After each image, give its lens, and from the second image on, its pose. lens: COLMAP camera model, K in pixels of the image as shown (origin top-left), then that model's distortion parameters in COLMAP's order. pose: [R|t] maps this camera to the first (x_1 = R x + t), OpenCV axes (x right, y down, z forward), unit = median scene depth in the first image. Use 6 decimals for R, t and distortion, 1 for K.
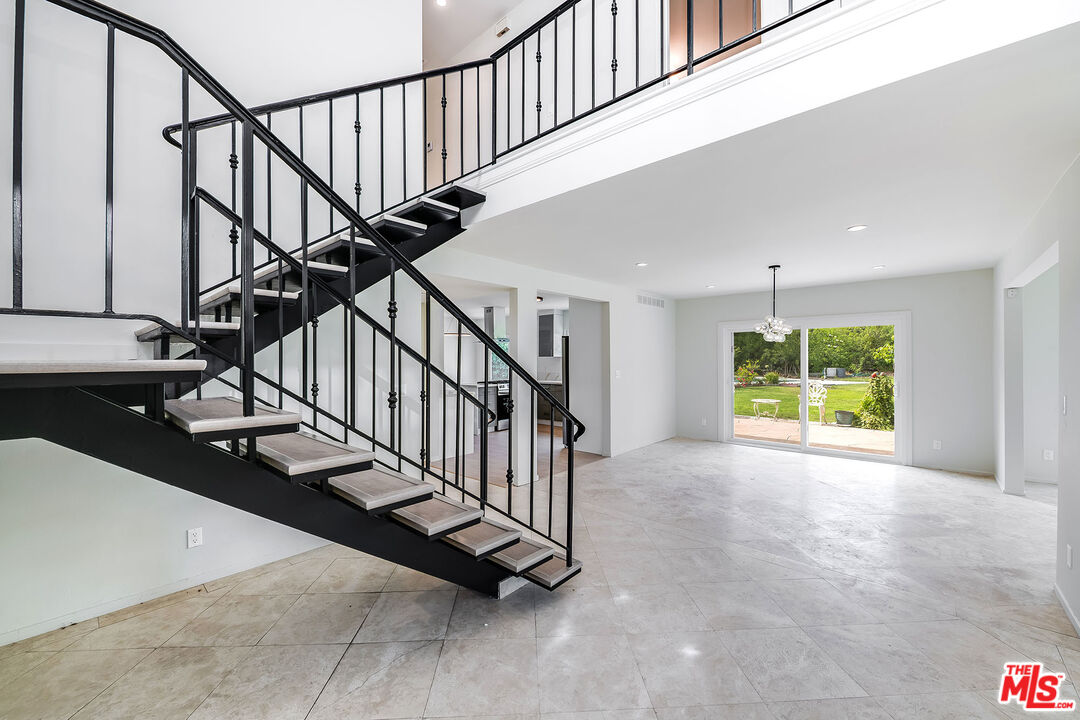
lens RADIAL K [[426.8, 0, 554.0], [0, 426.8, 359.9], [0, 0, 1]] dist [-0.001195, -0.002641]
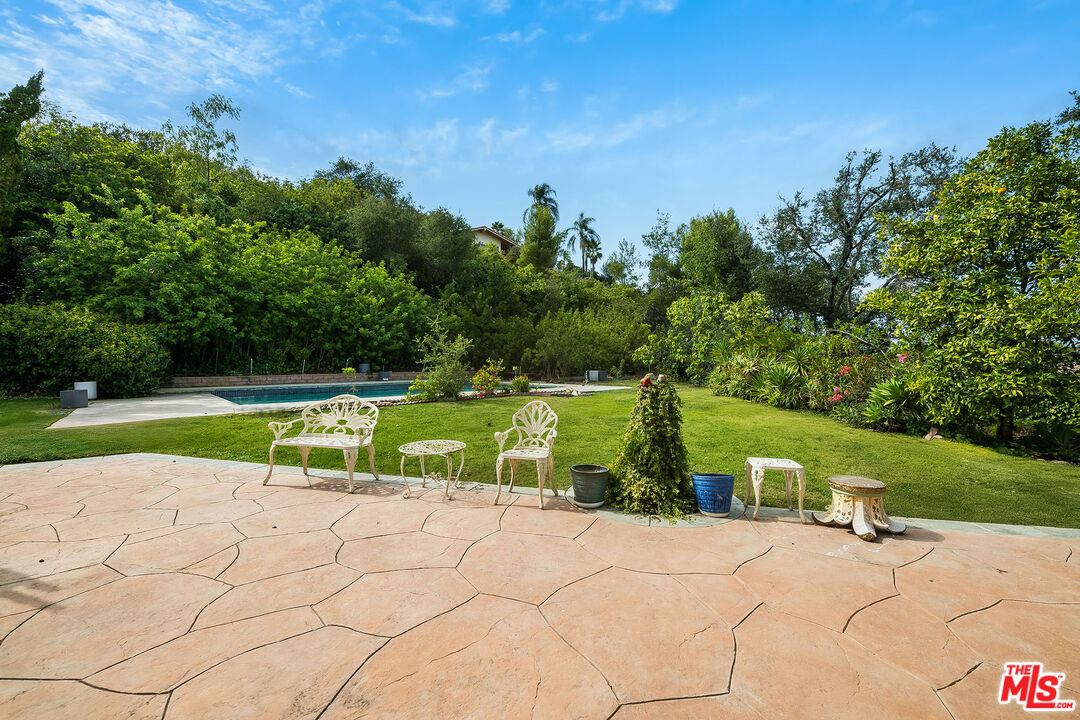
lens RADIAL K [[426.8, 0, 554.5], [0, 426.8, 363.3], [0, 0, 1]] dist [-0.001195, -0.002641]
pose [[0.891941, 0.001099, 0.452151, 0.649182], [0.000755, 0.999992, -0.003920, 0.025816], [-0.452151, 0.003838, 0.891933, 0.903854]]
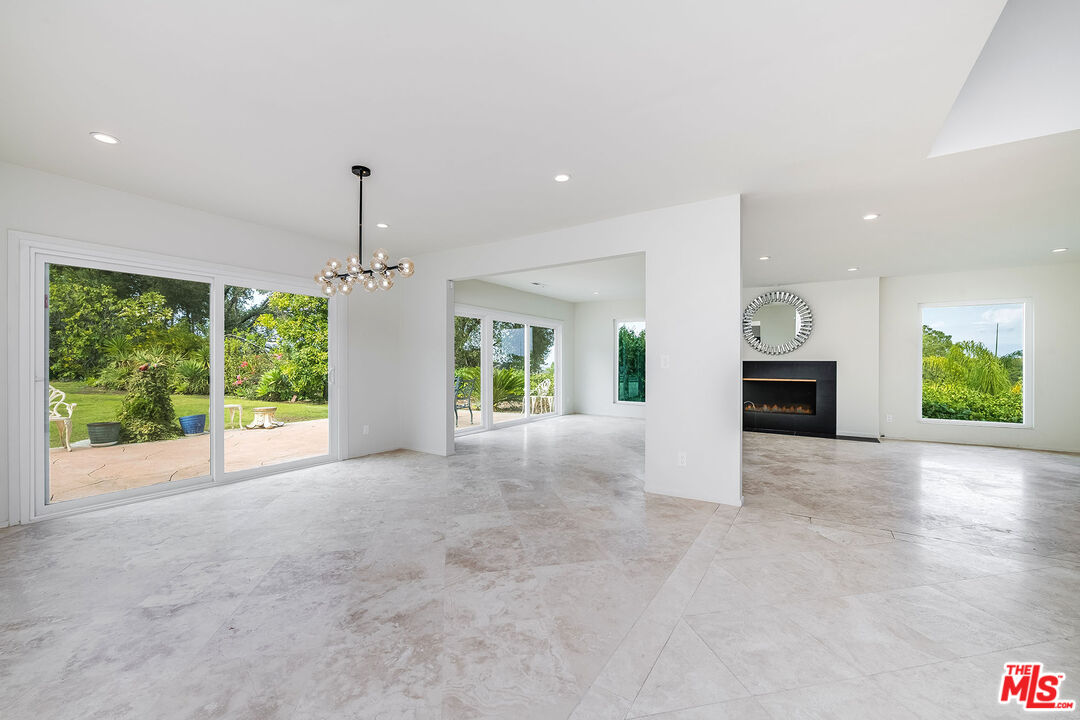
lens RADIAL K [[426.8, 0, 536.7], [0, 426.8, 352.9], [0, 0, 1]] dist [-0.001195, -0.002641]
pose [[-0.136990, 0.025453, 0.990245, -0.087303], [-0.000166, 0.999669, -0.025718, 0.041223], [-0.990572, -0.003687, -0.136941, 0.606016]]
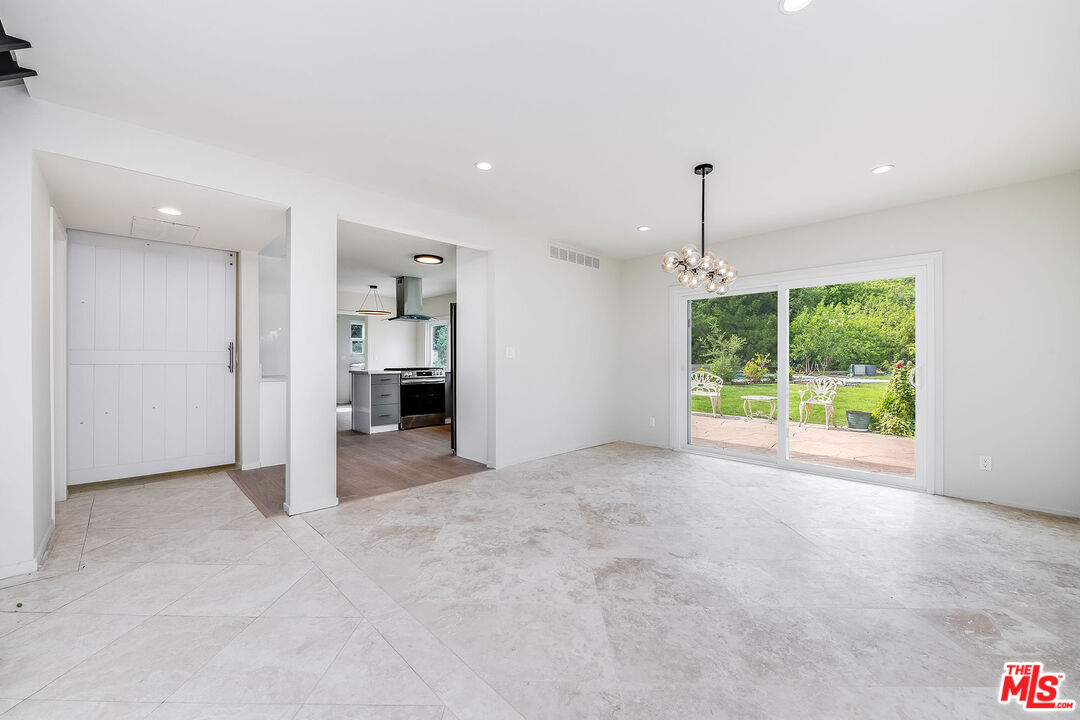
lens RADIAL K [[426.8, 0, 551.2], [0, 426.8, 359.4], [0, 0, 1]] dist [-0.001195, -0.002641]
pose [[0.997902, 0.006207, -0.064448, 0.245371], [-0.006201, 0.999981, 0.000284, 0.041031], [0.064449, 0.000116, 0.997921, 0.271527]]
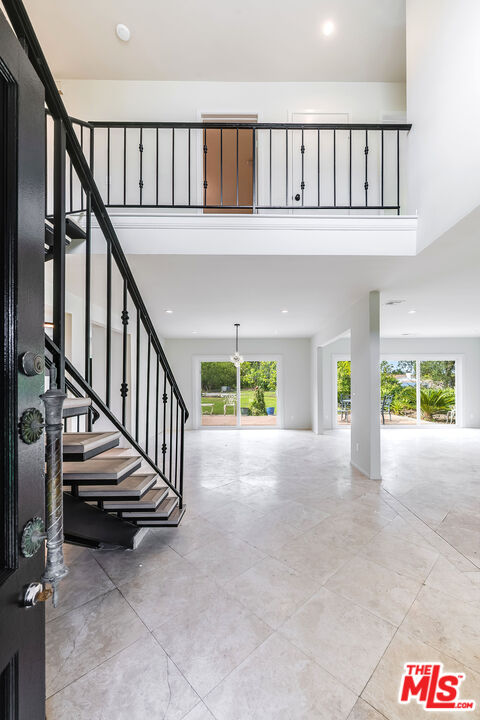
lens RADIAL K [[284.6, 0, 266.8], [0, 284.6, 384.2], [0, 0, 1]] dist [-0.001195, -0.002641]
pose [[0.728208, -0.006990, 0.685321, -0.149403], [0.005394, 0.999975, 0.004467, 0.017241], [-0.685335, 0.000443, 0.728228, 0.027291]]
